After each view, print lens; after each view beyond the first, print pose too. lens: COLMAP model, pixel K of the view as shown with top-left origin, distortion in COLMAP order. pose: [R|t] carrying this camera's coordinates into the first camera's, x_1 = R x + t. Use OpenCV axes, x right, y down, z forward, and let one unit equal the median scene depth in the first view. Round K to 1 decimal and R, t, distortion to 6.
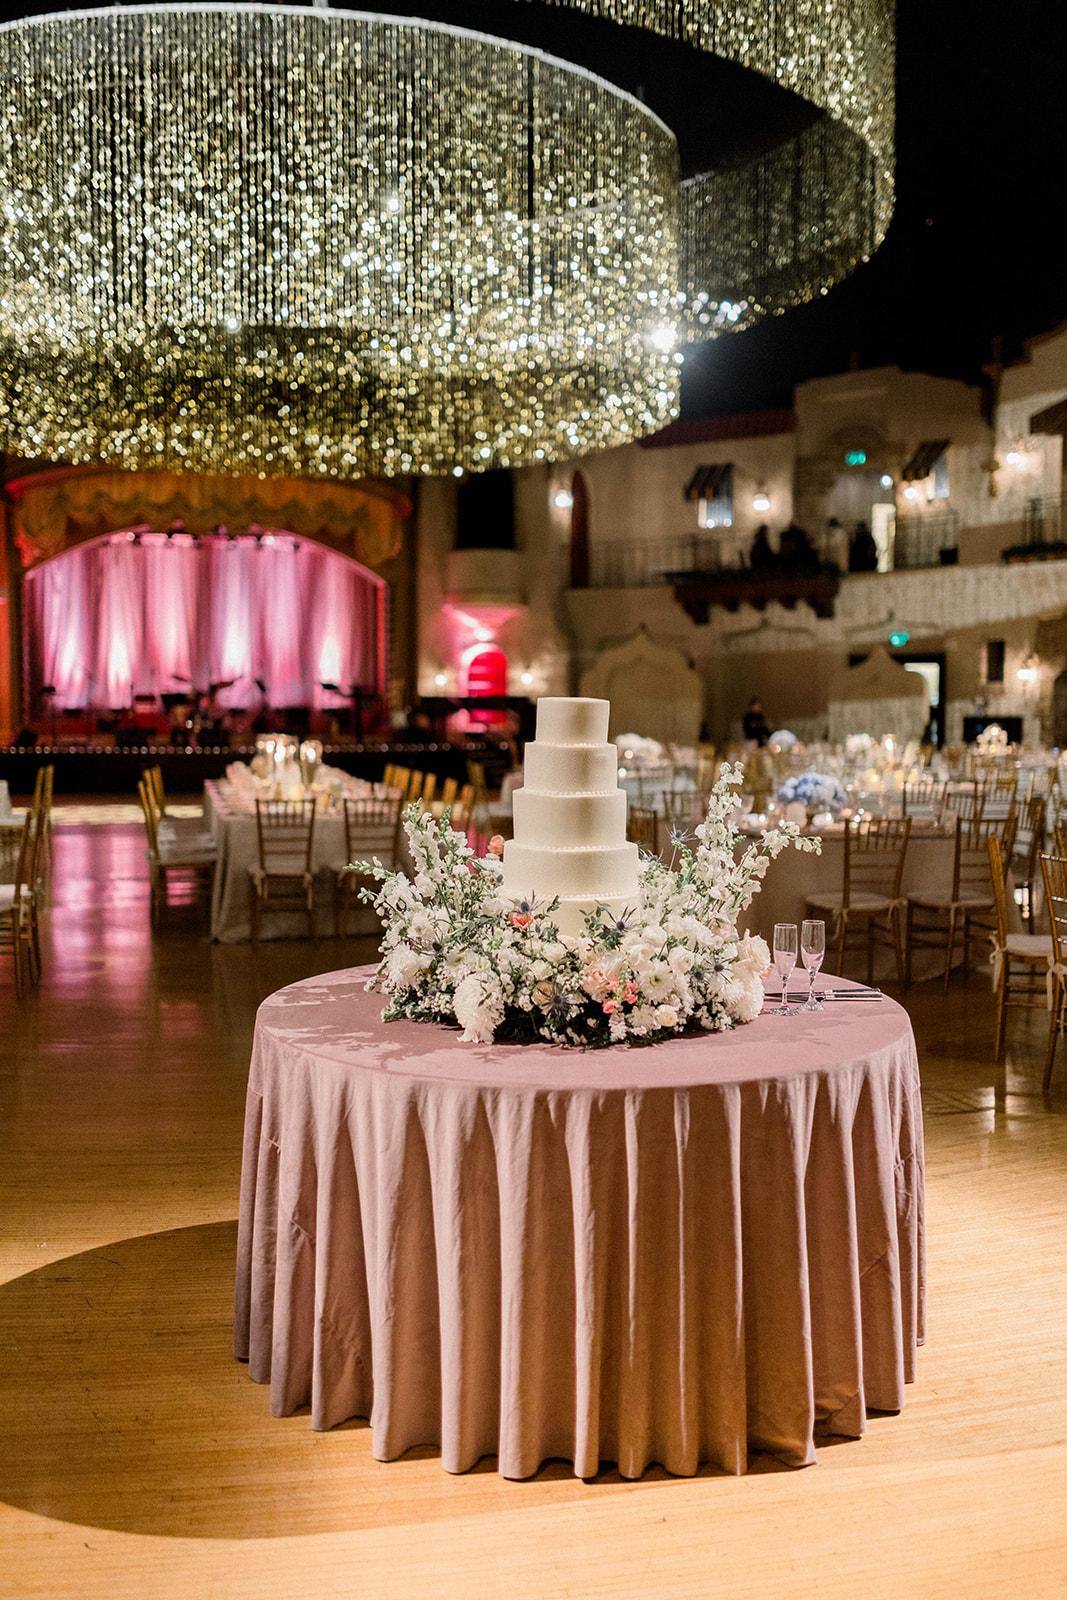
lens RADIAL K [[1570.2, 0, 533.5], [0, 1570.2, 800.0], [0, 0, 1]] dist [0.001772, -0.005183]
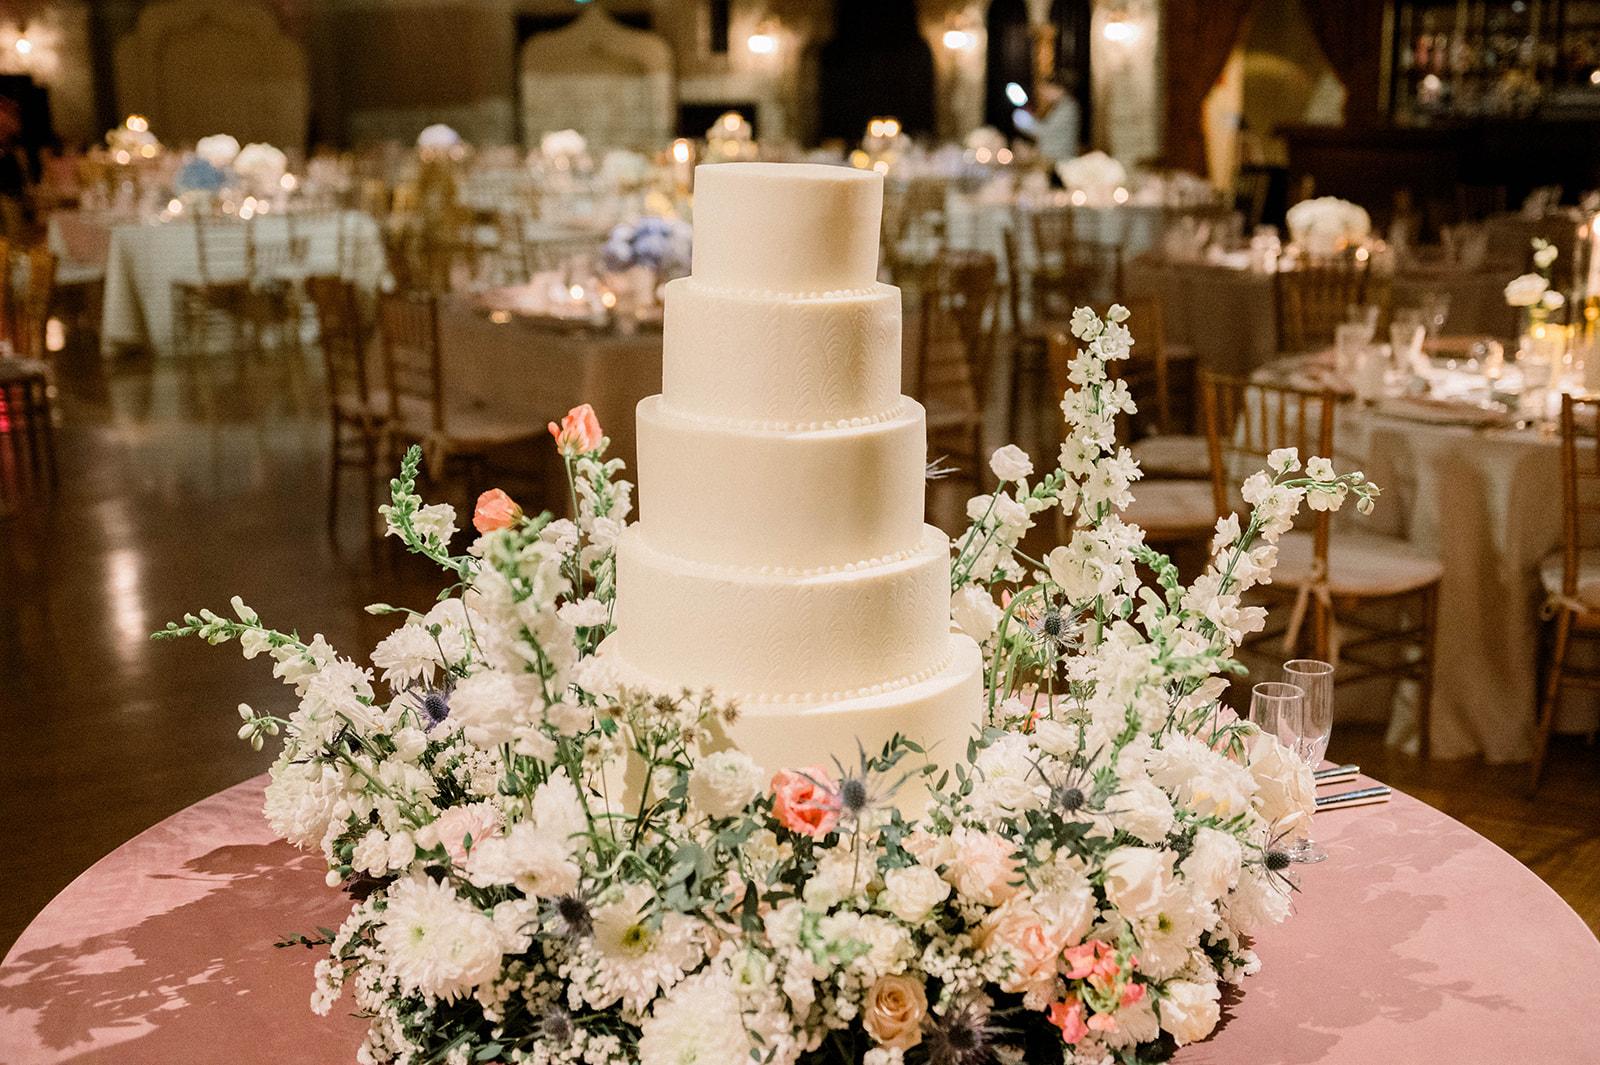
lens RADIAL K [[1989.8, 0, 800.0], [0, 1989.8, 532.5], [0, 0, 1]] dist [0.000412, -0.012769]
pose [[0.925000, -0.088806, 0.369444, -0.032940], [0.026741, 0.985108, 0.169843, -0.012306], [-0.379025, -0.147225, 0.913600, 0.112811]]
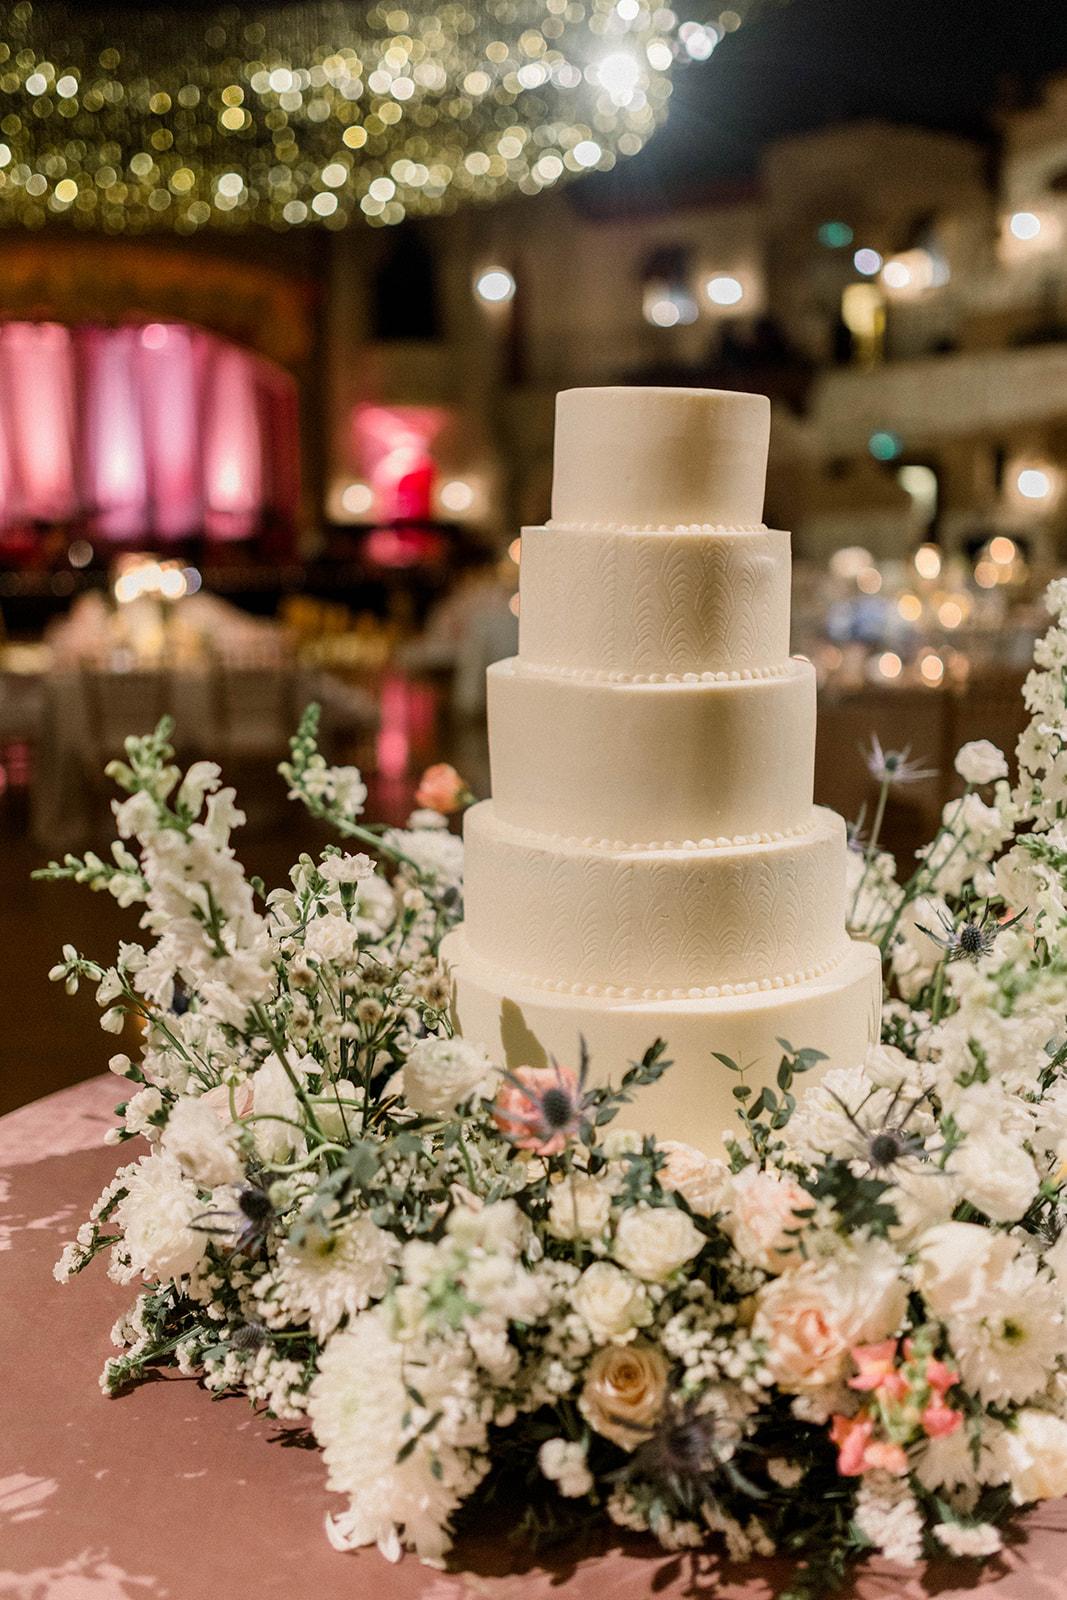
lens RADIAL K [[1570.2, 0, 533.5], [0, 1570.2, 800.0], [0, 0, 1]] dist [0.001772, -0.005183]
pose [[0.998870, -0.016313, 0.044649, -0.003933], [0.011458, 0.994202, 0.106916, -0.002885], [-0.046134, -0.106284, 0.993265, 0.136156]]
